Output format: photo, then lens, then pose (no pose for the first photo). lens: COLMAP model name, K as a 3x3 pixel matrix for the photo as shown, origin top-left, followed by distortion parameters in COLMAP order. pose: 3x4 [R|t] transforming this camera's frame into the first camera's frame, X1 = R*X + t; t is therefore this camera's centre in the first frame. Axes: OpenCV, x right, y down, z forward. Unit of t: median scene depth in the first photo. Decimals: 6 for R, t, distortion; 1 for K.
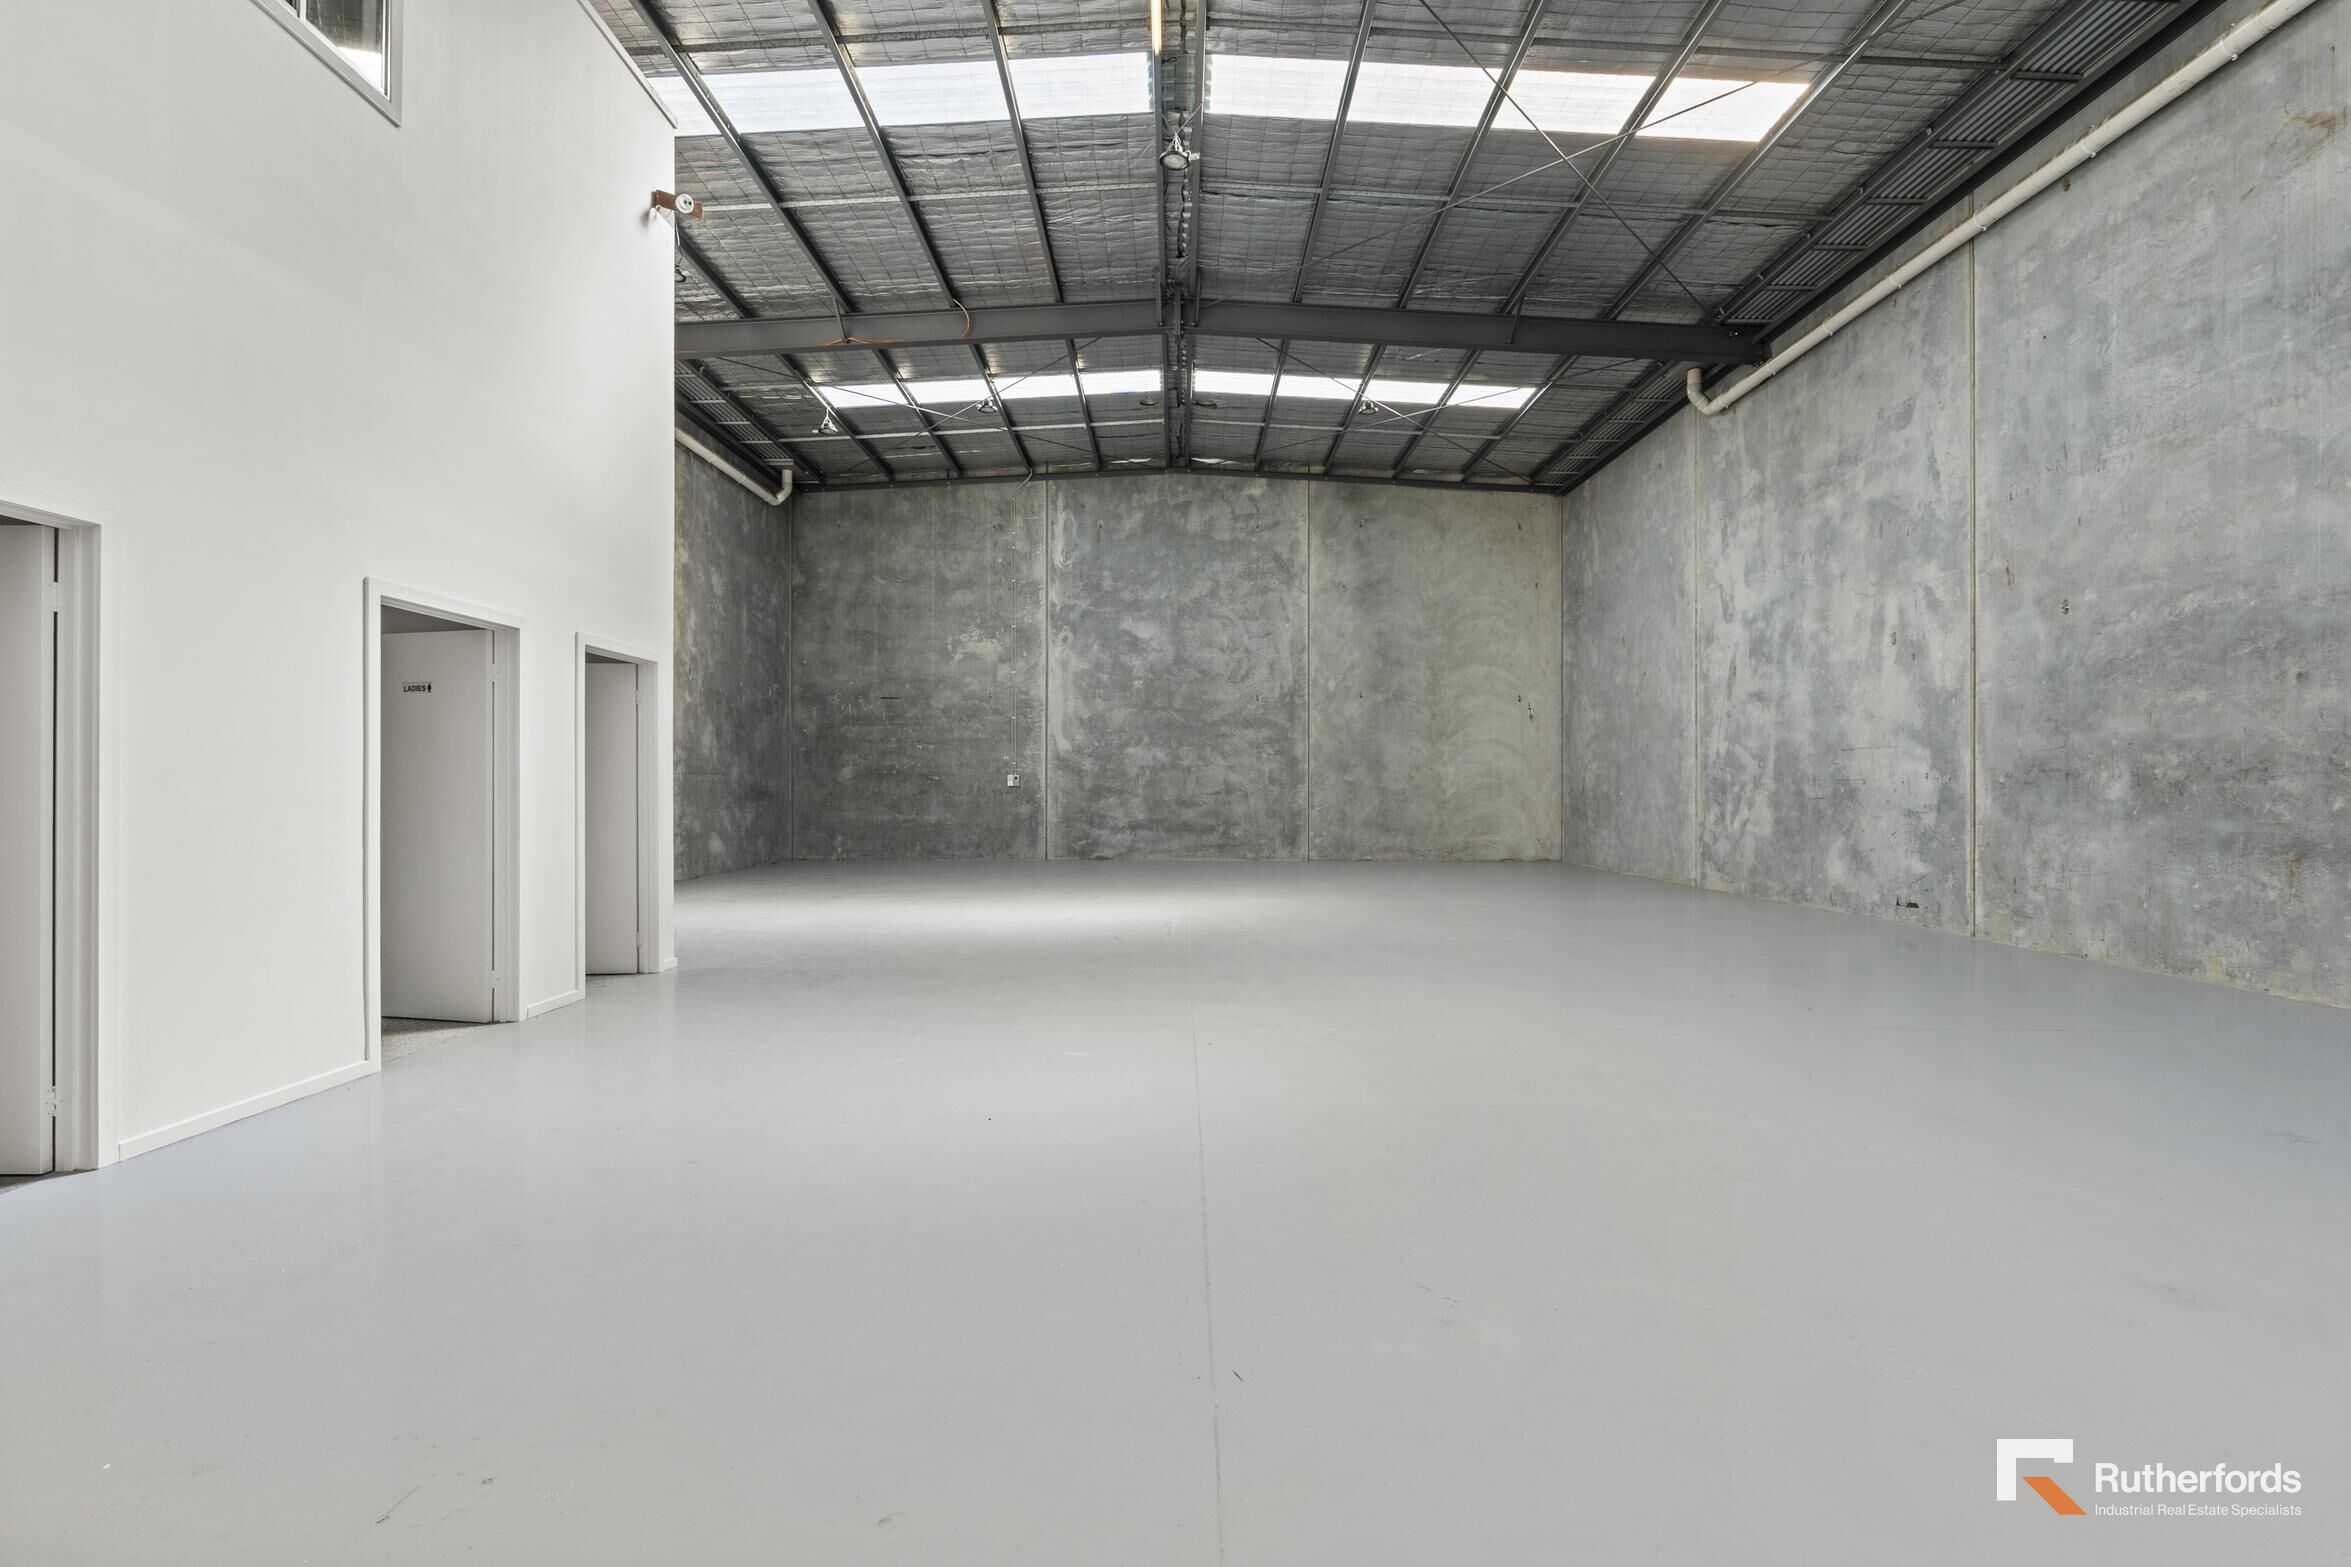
lens RADIAL K [[1043.2, 0, 1183.5], [0, 1043.2, 786.3], [0, 0, 1]] dist [-0.000689, 0.000725]
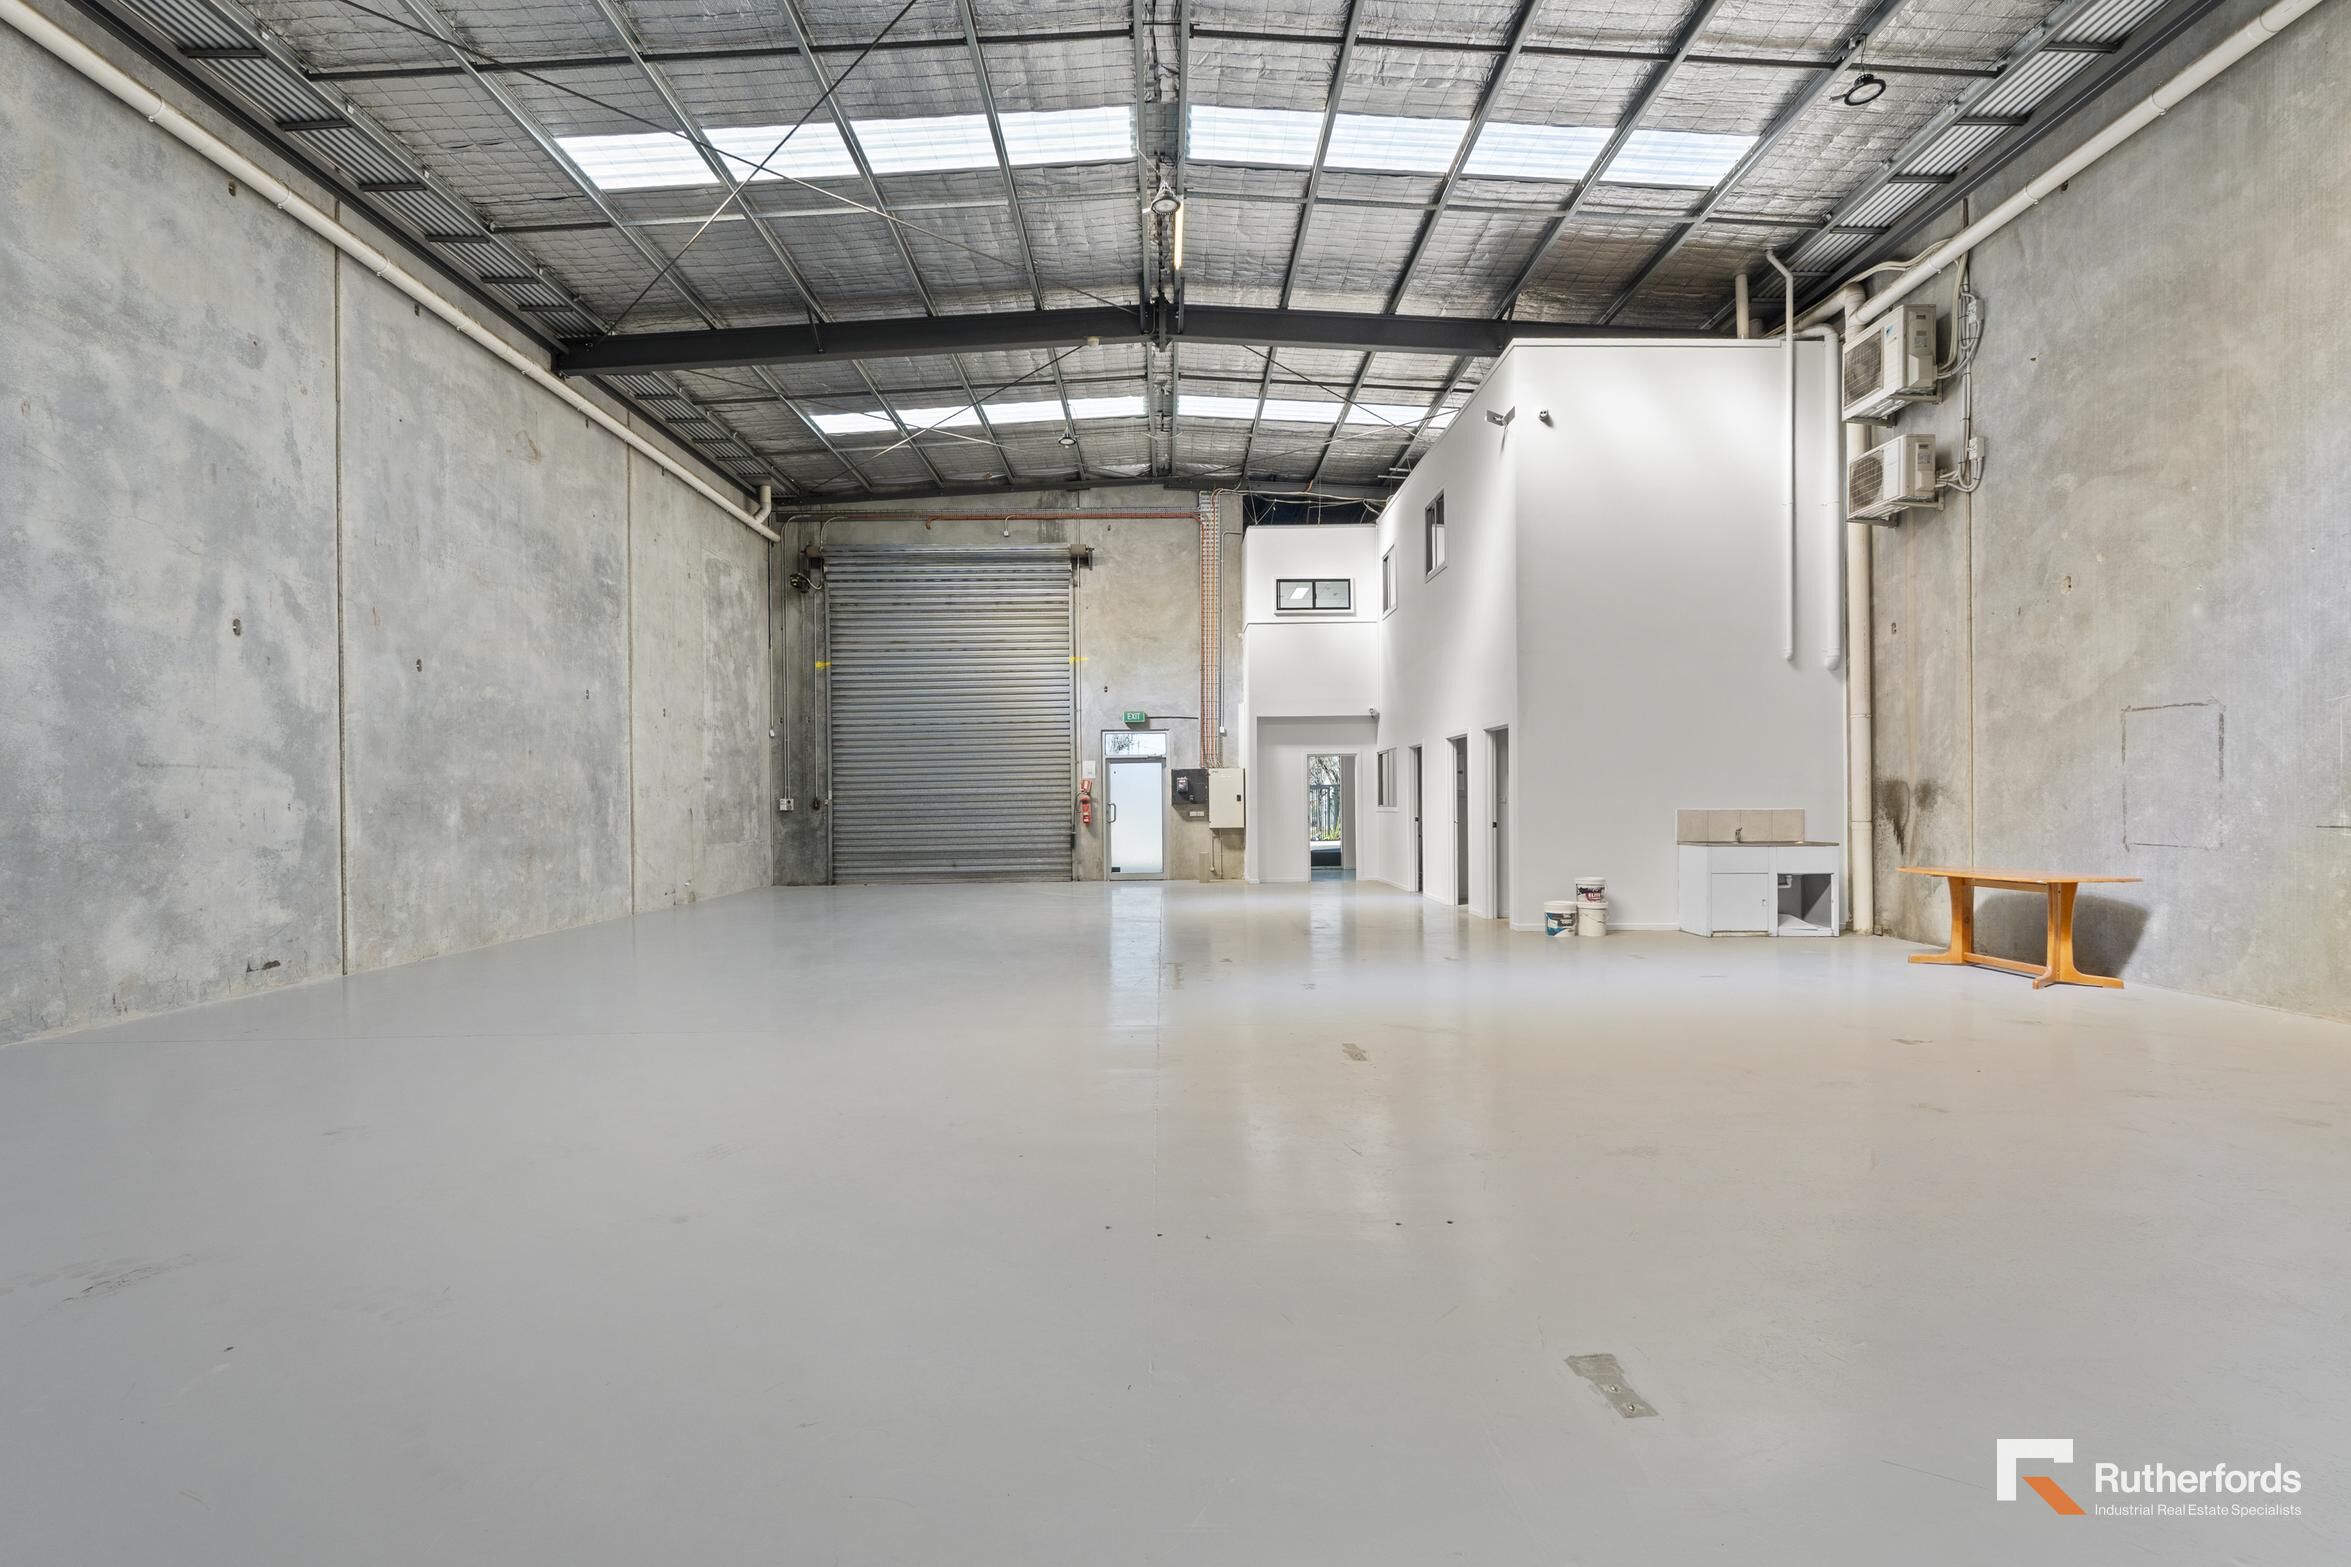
lens RADIAL K [[1070.7, 0, 1176.6], [0, 1070.7, 805.9], [0, 0, 1]] dist [-0.000634, 0.000911]
pose [[-0.999948, 0.009560, -0.003565, -0.003918], [0.009557, 0.999954, 0.000796, -0.002196], [0.003573, 0.000762, -0.999993, 0.972410]]
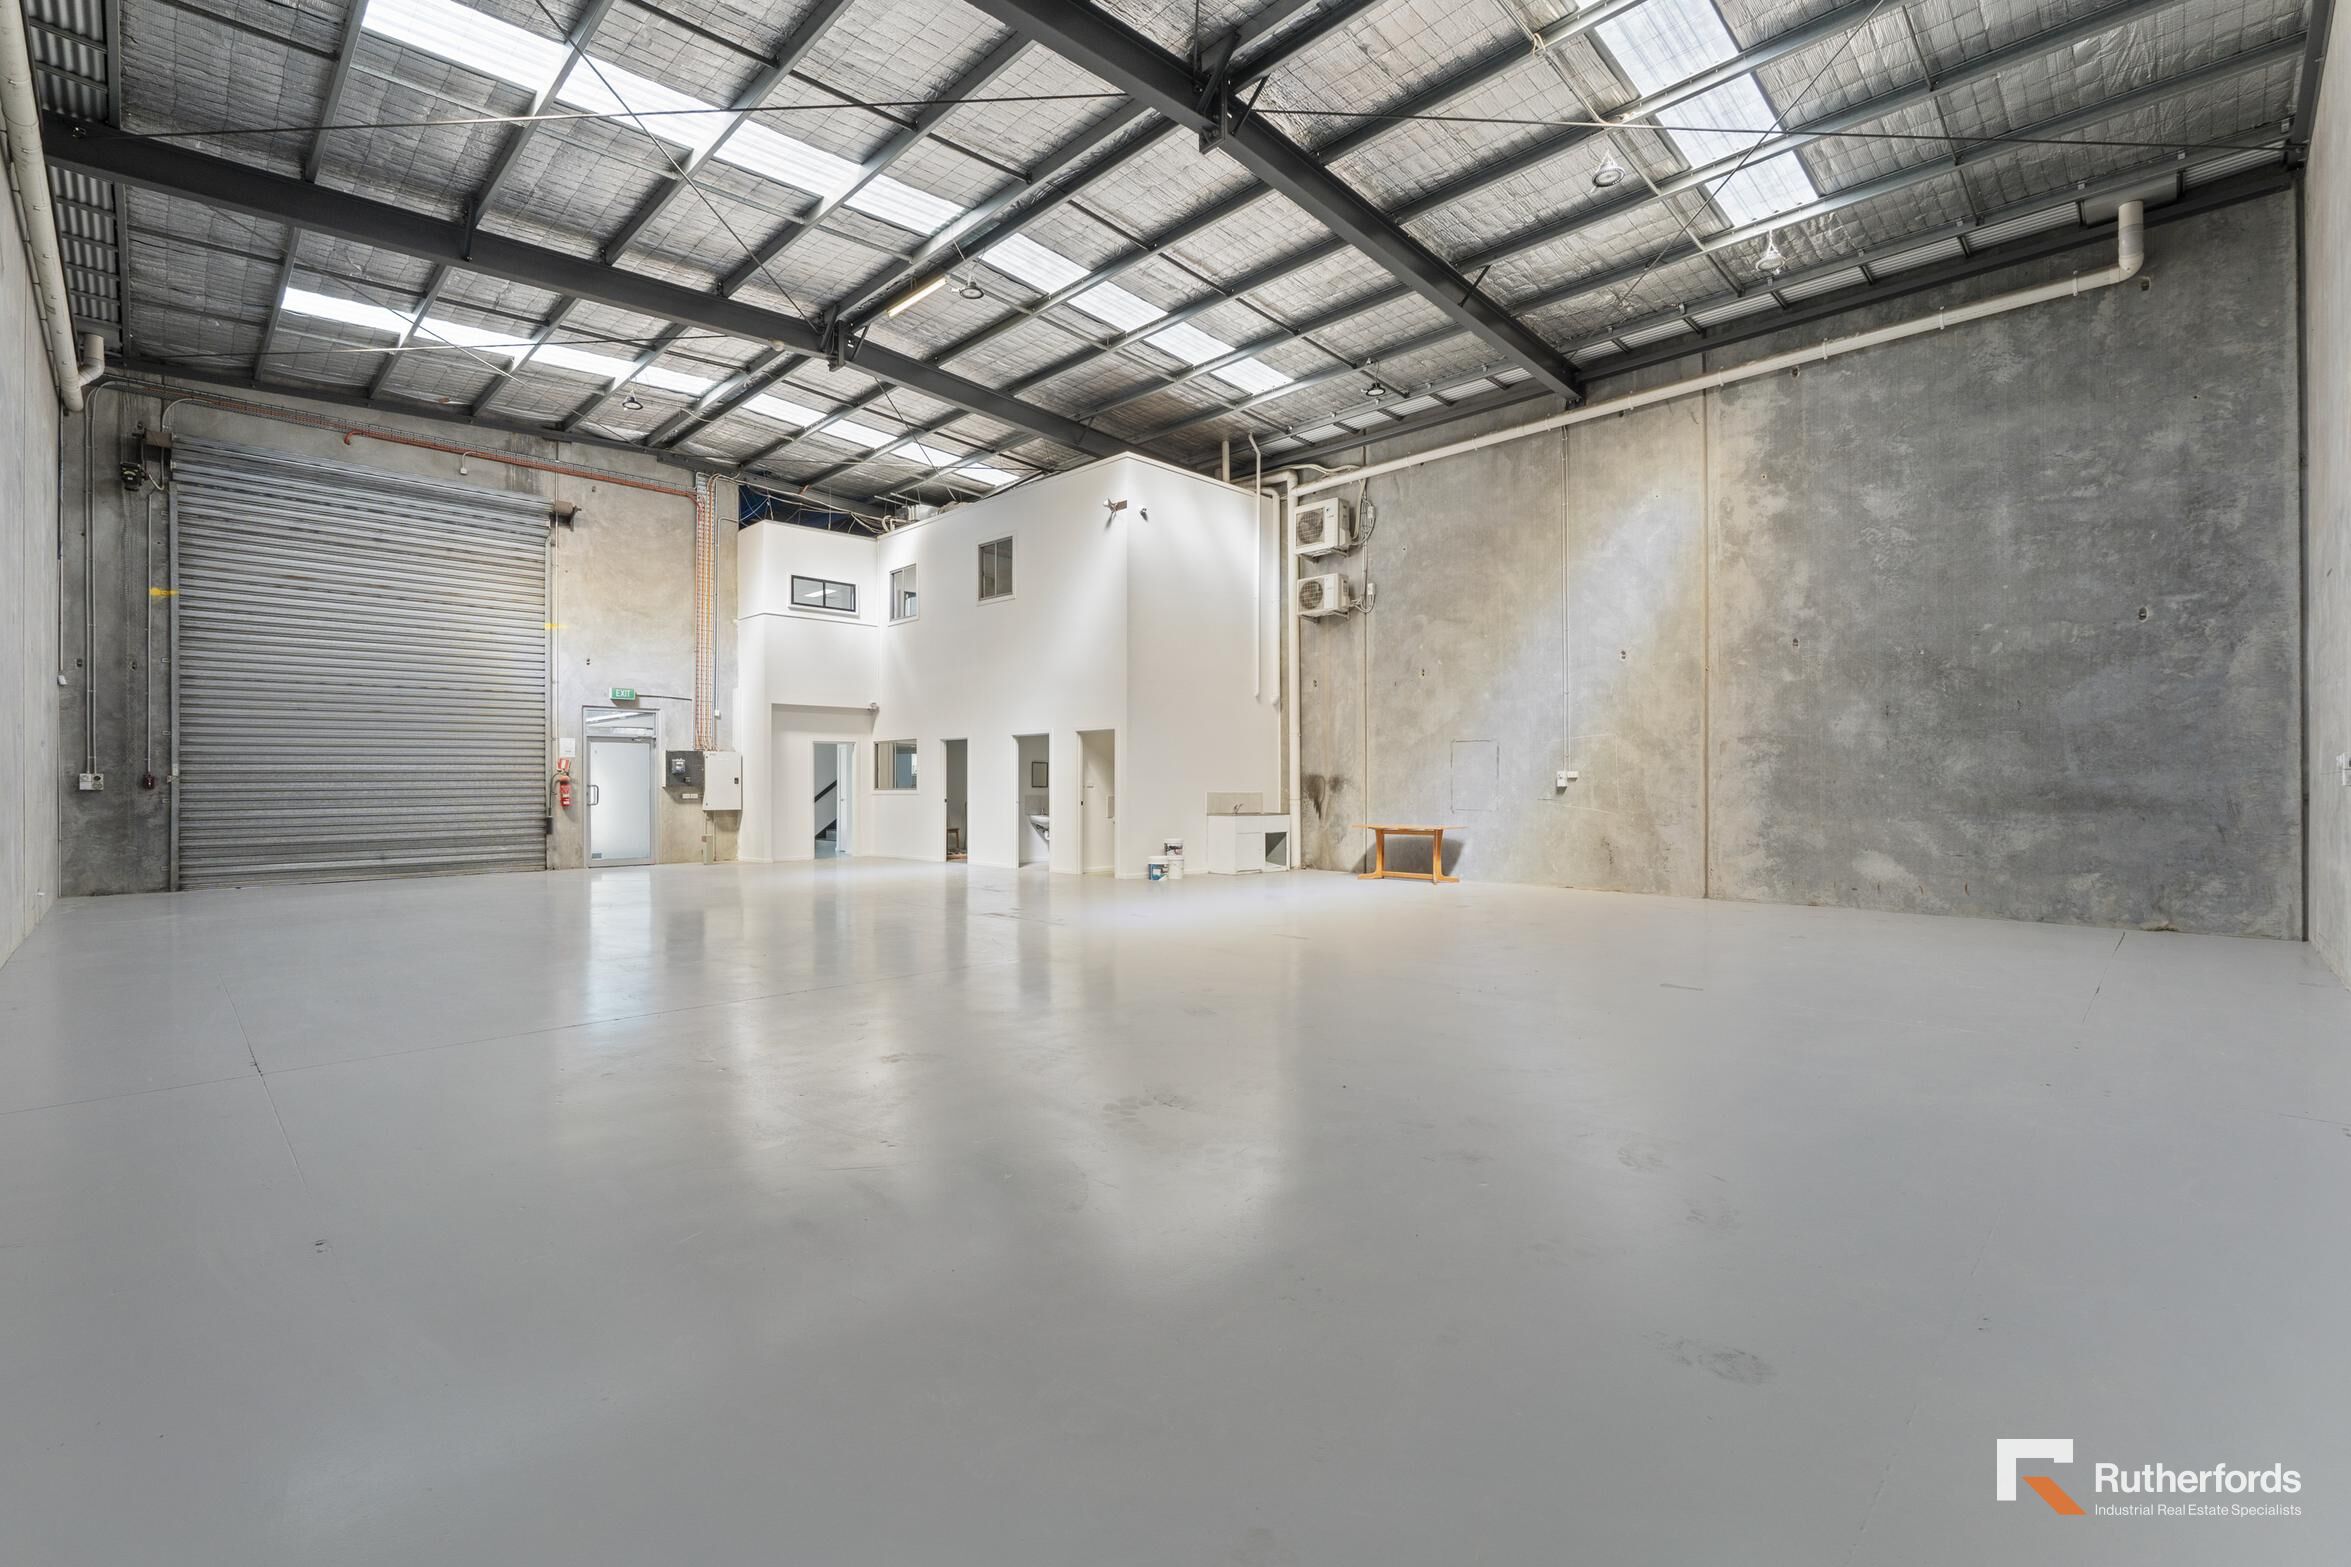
lens RADIAL K [[1043.2, 0, 1183.5], [0, 1043.2, 786.3], [0, 0, 1]] dist [-0.000689, 0.000725]
pose [[-0.709099, 0.000322, -0.705108, 0.330089], [0.002038, 0.999997, -0.001593, -0.000513], [0.705106, -0.002567, -0.709098, 0.977661]]
